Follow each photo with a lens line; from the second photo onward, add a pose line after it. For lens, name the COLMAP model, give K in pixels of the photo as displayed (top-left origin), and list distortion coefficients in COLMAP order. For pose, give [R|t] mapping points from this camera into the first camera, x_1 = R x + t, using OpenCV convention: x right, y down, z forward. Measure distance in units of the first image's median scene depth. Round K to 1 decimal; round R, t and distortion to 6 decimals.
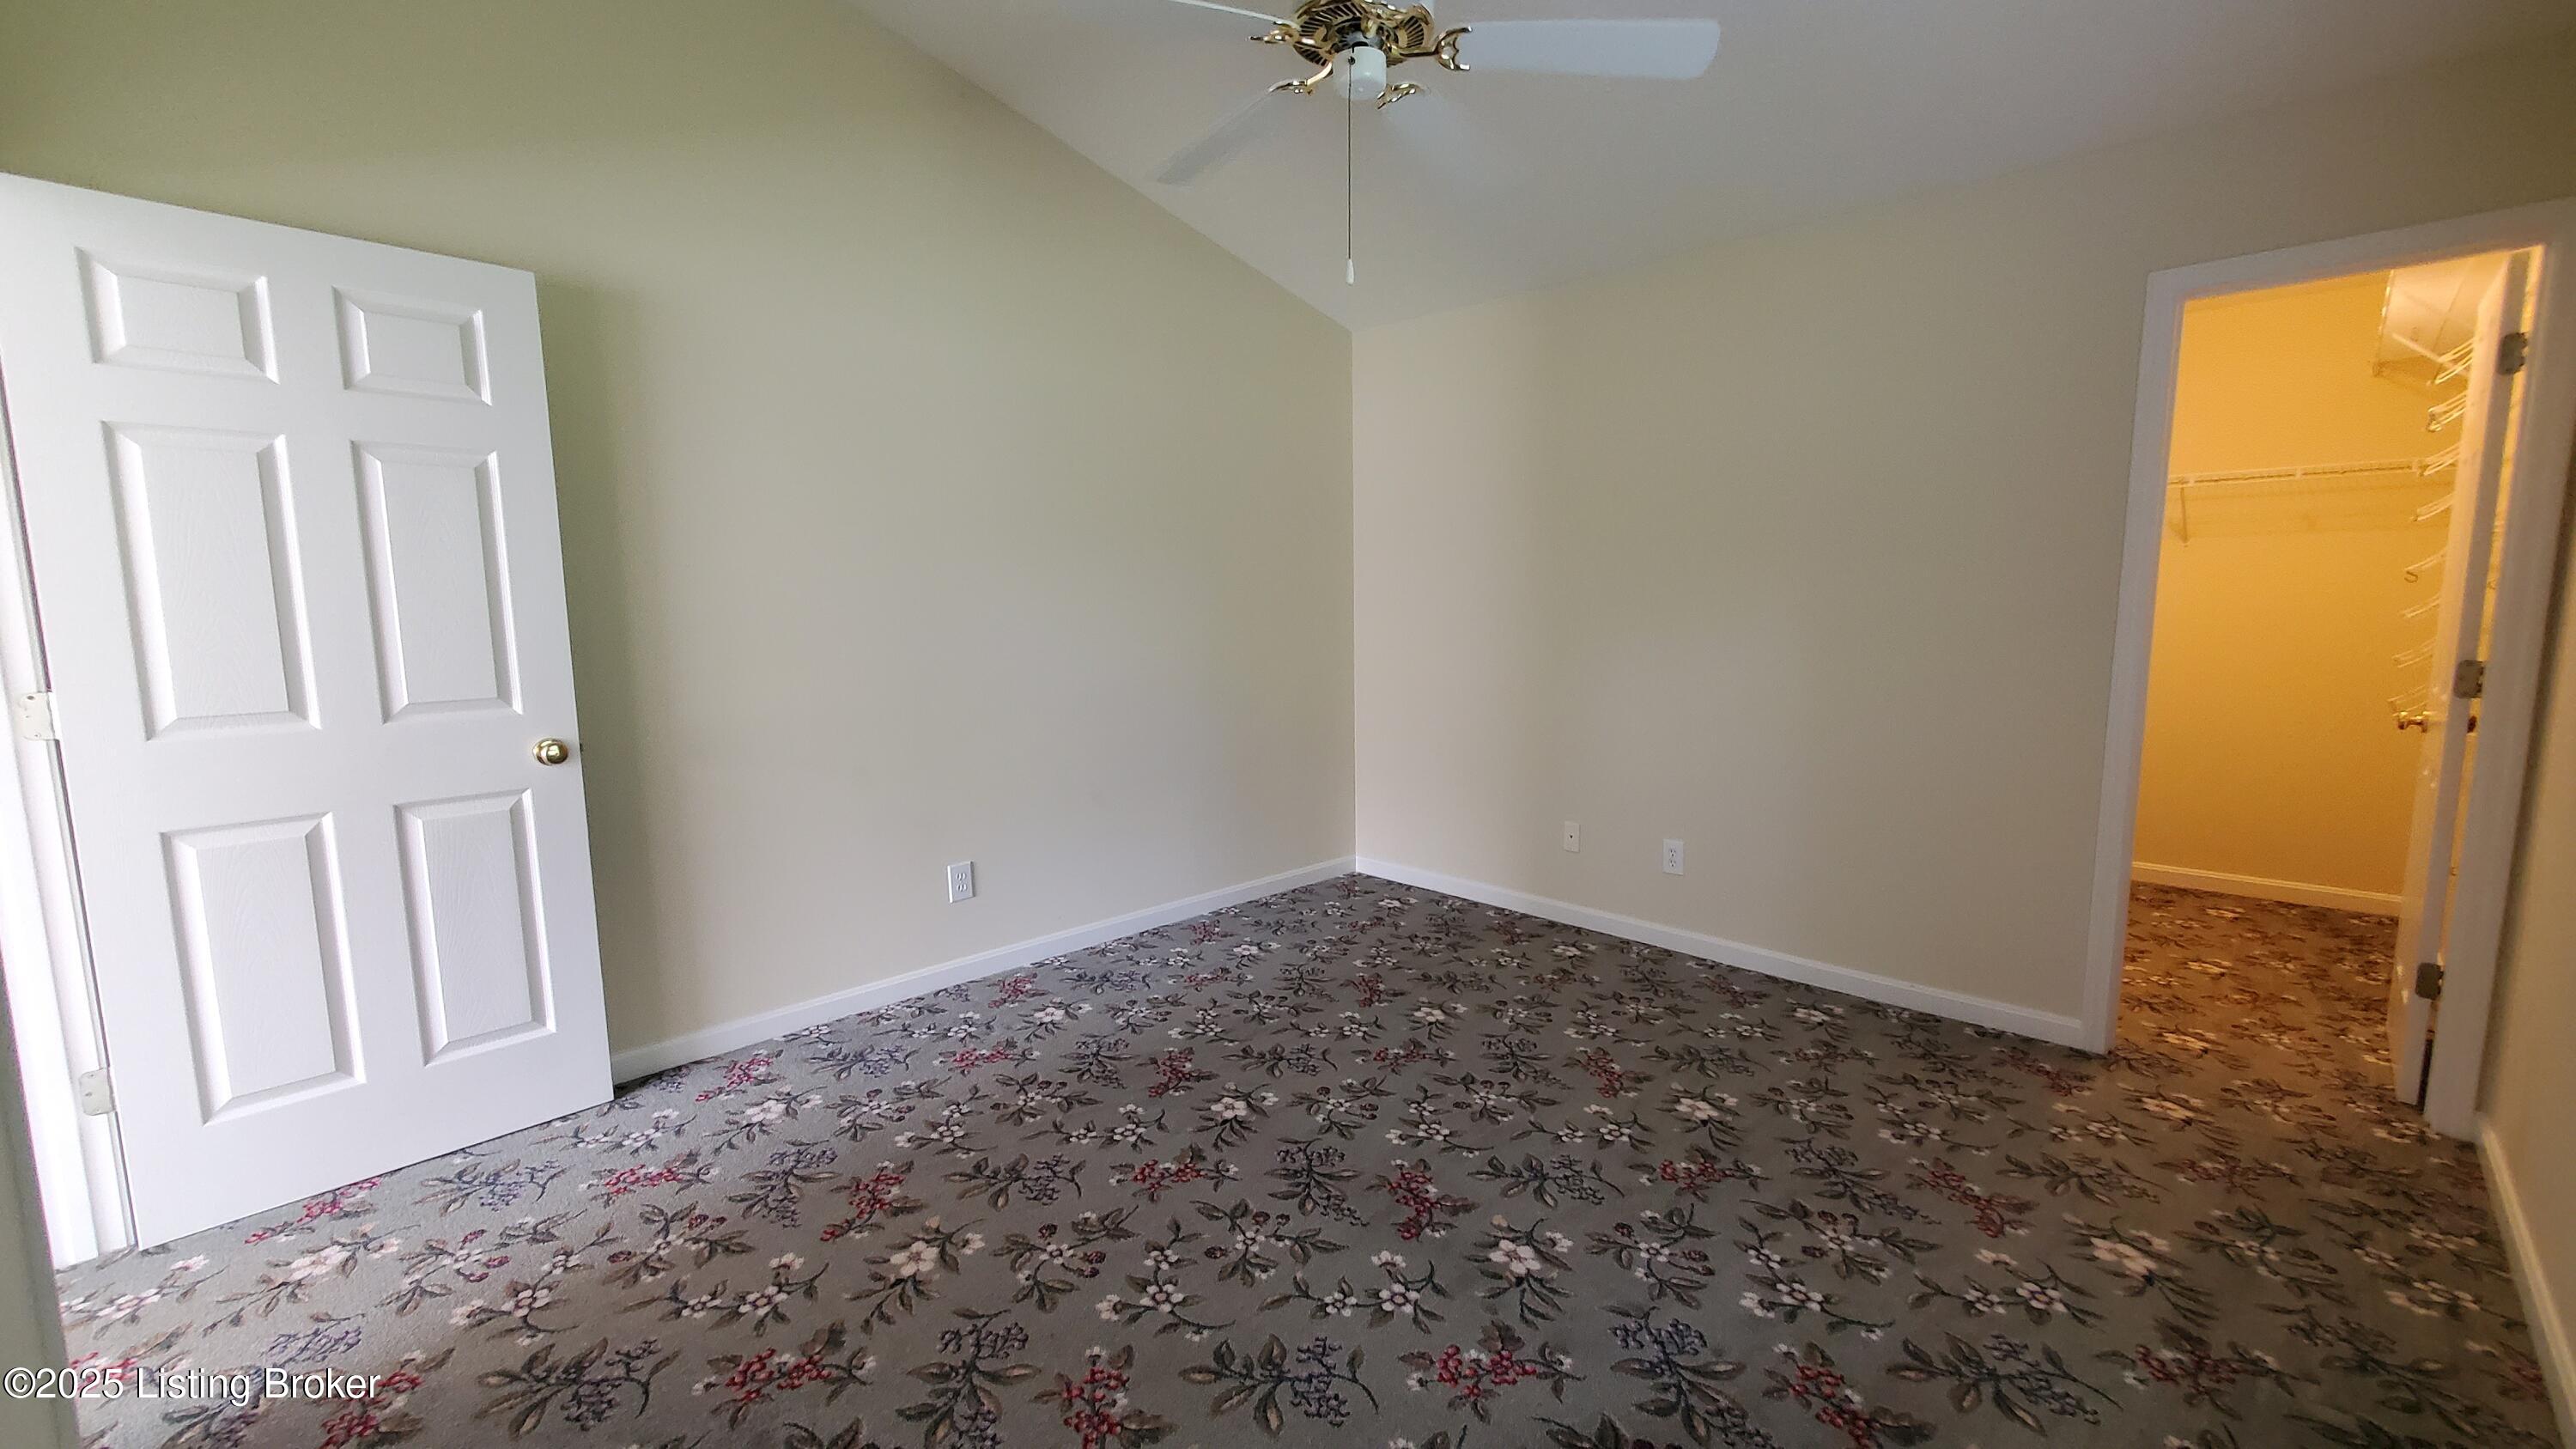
lens RADIAL K [[1041.1, 0, 1292.3], [0, 1041.1, 684.9], [0, 0, 1]] dist [0.000816, 0.014314]
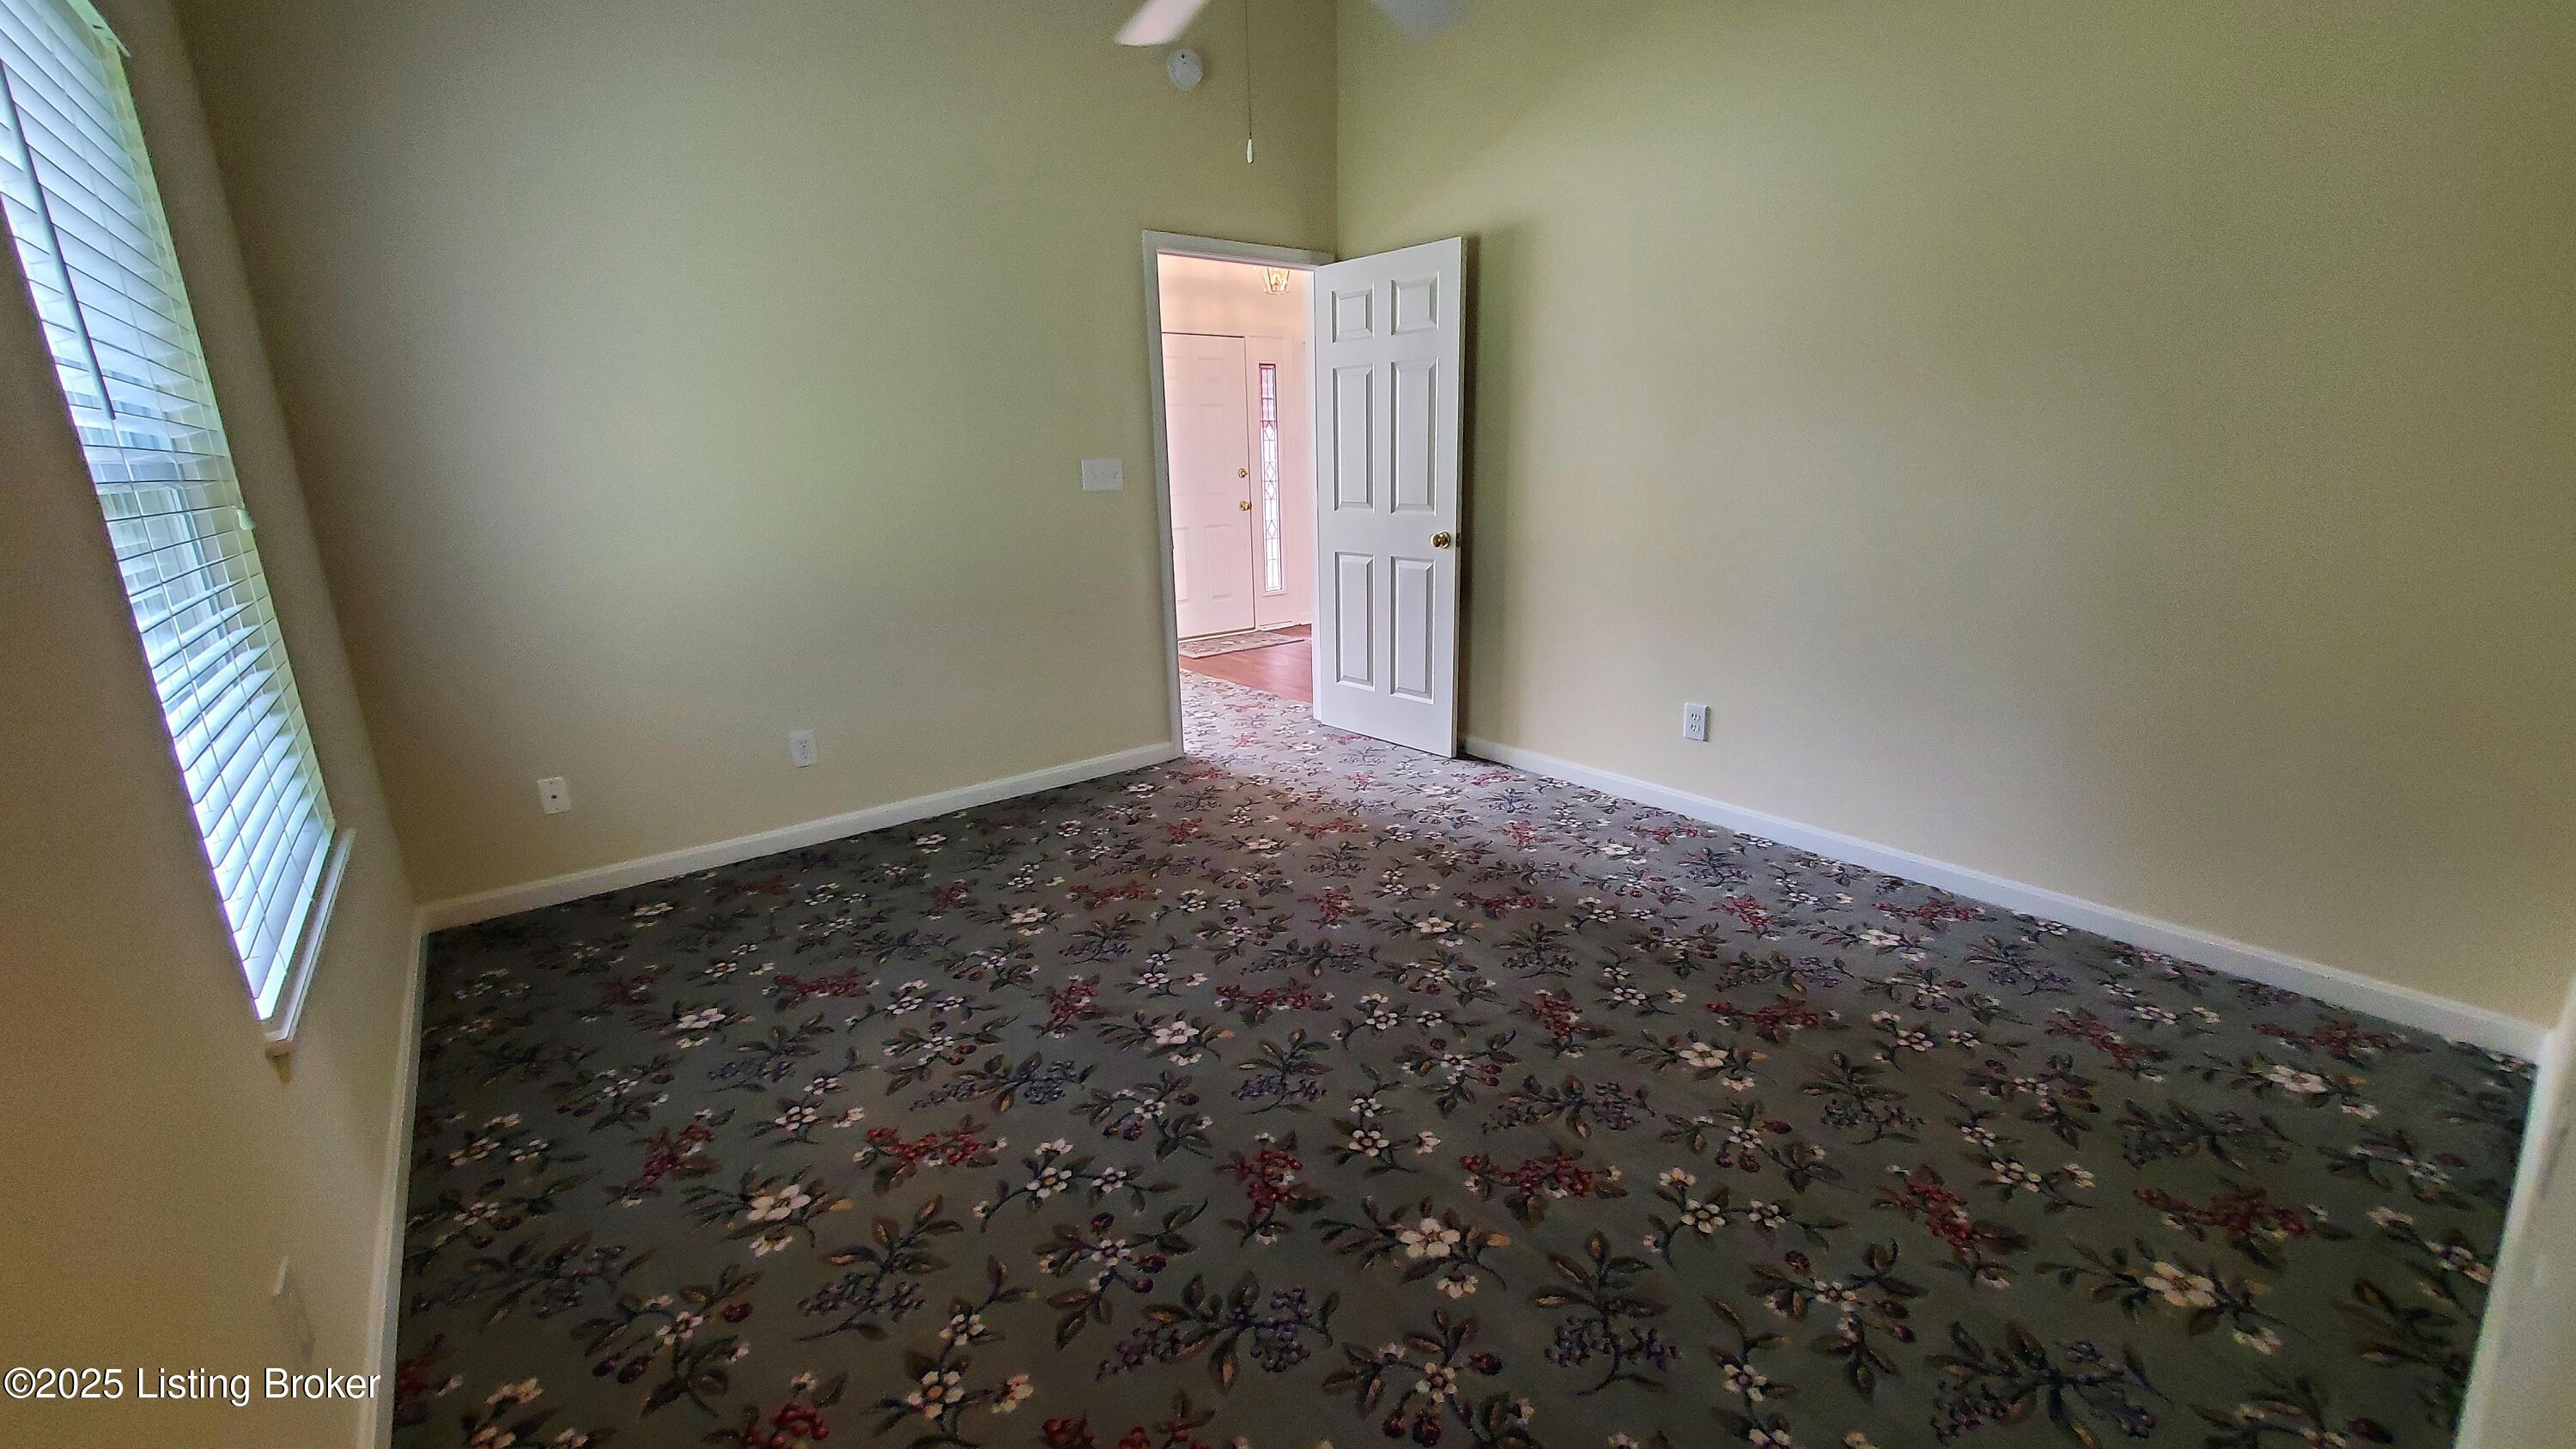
lens RADIAL K [[1029.6, 0, 1288.0], [0, 1029.6, 724.5], [0, 0, 1]] dist [0.022046, 0.000194]
pose [[-0.134611, 0.263331, -0.955268, 0.921668], [-0.061503, 0.959963, 0.273292, -0.080051], [0.988988, 0.095540, -0.113026, 0.934504]]
